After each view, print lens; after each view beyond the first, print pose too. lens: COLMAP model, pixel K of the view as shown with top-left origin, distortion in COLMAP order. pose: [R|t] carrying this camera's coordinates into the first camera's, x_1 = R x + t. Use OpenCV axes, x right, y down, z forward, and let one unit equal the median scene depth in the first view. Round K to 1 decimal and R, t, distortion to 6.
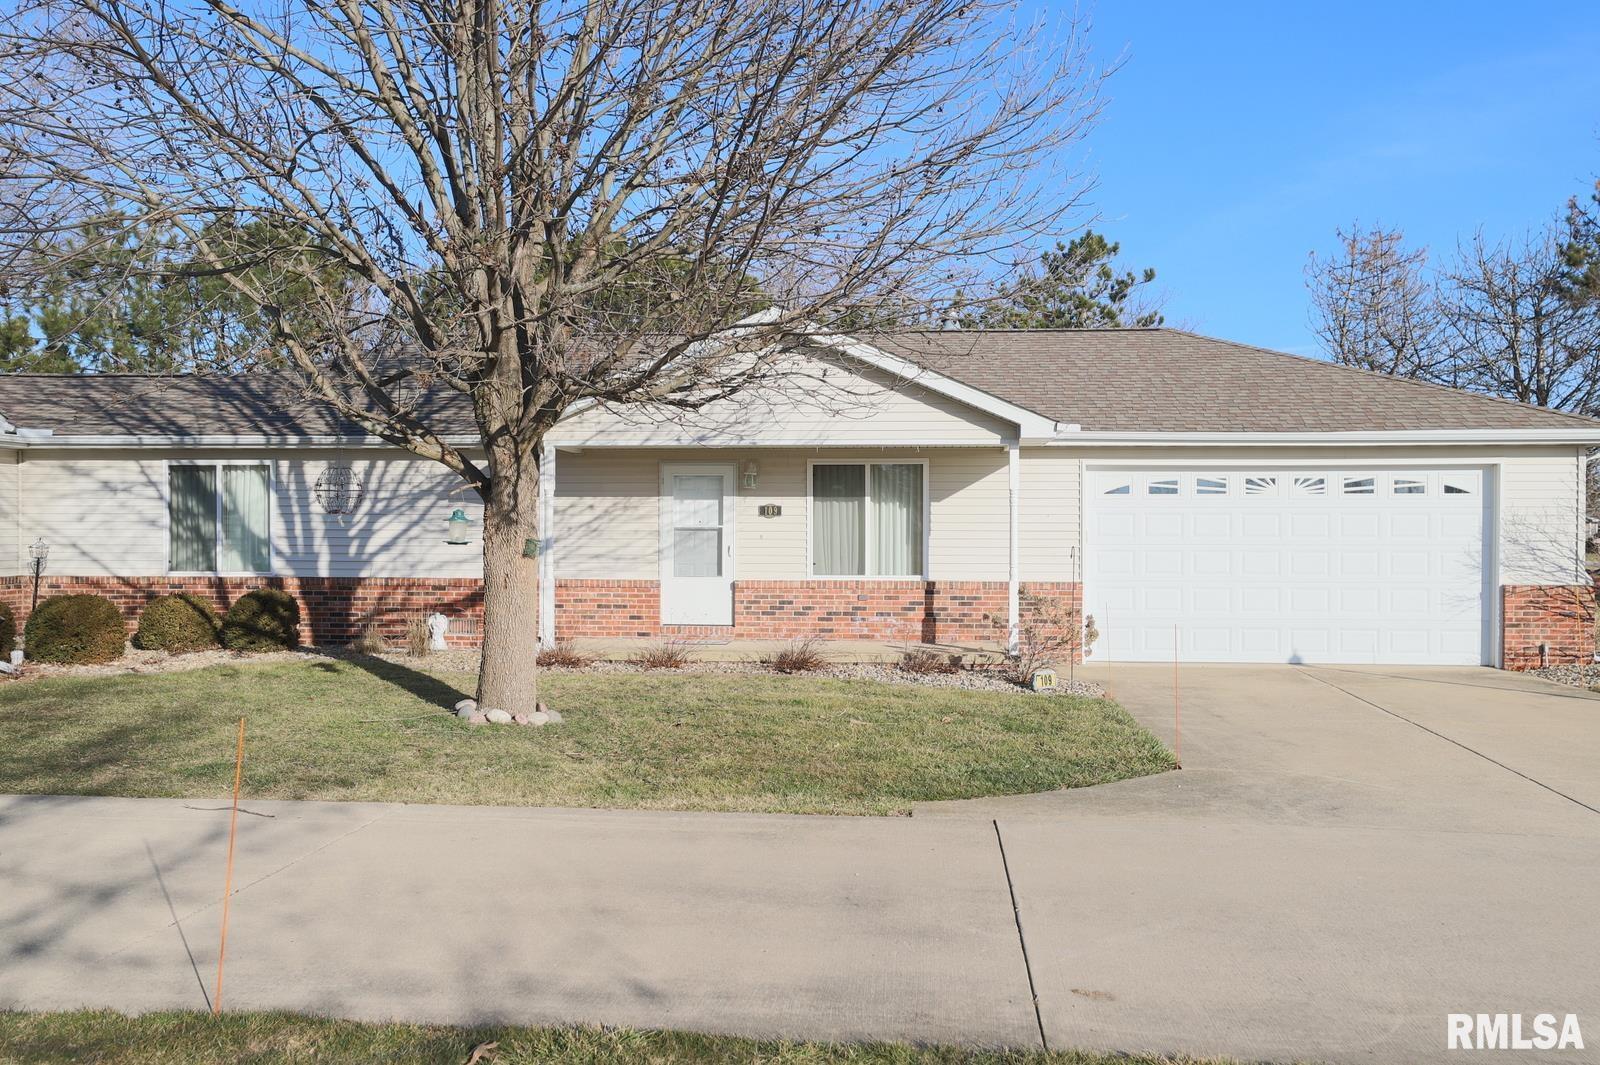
lens RADIAL K [[1362.3, 0, 800.3], [0, 1362.3, 525.0], [0, 0, 1]] dist [0.015204, 0.013756]
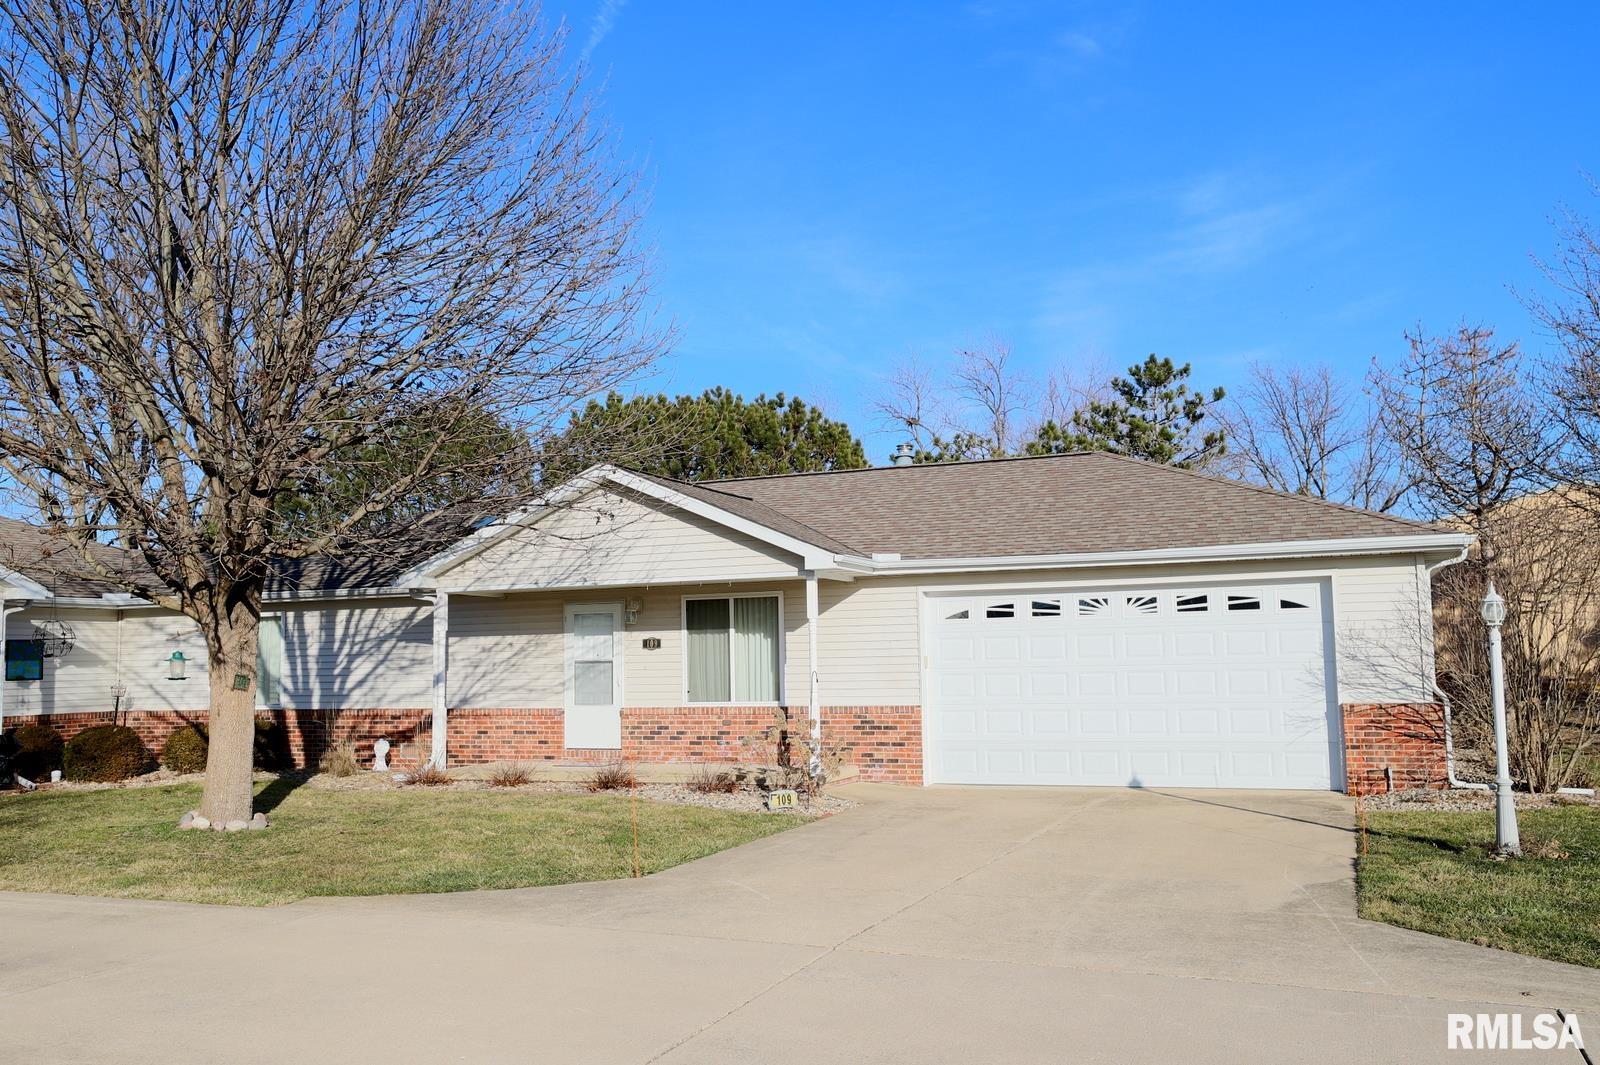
lens RADIAL K [[1318.3, 0, 801.0], [0, 1318.3, 537.0], [0, 0, 1]] dist [0.028242, -0.020804]
pose [[0.957458, -0.048233, -0.284513, 0.398599], [0.022129, 0.995301, -0.094262, 0.006778], [0.287722, 0.083956, 0.954027, 0.011244]]
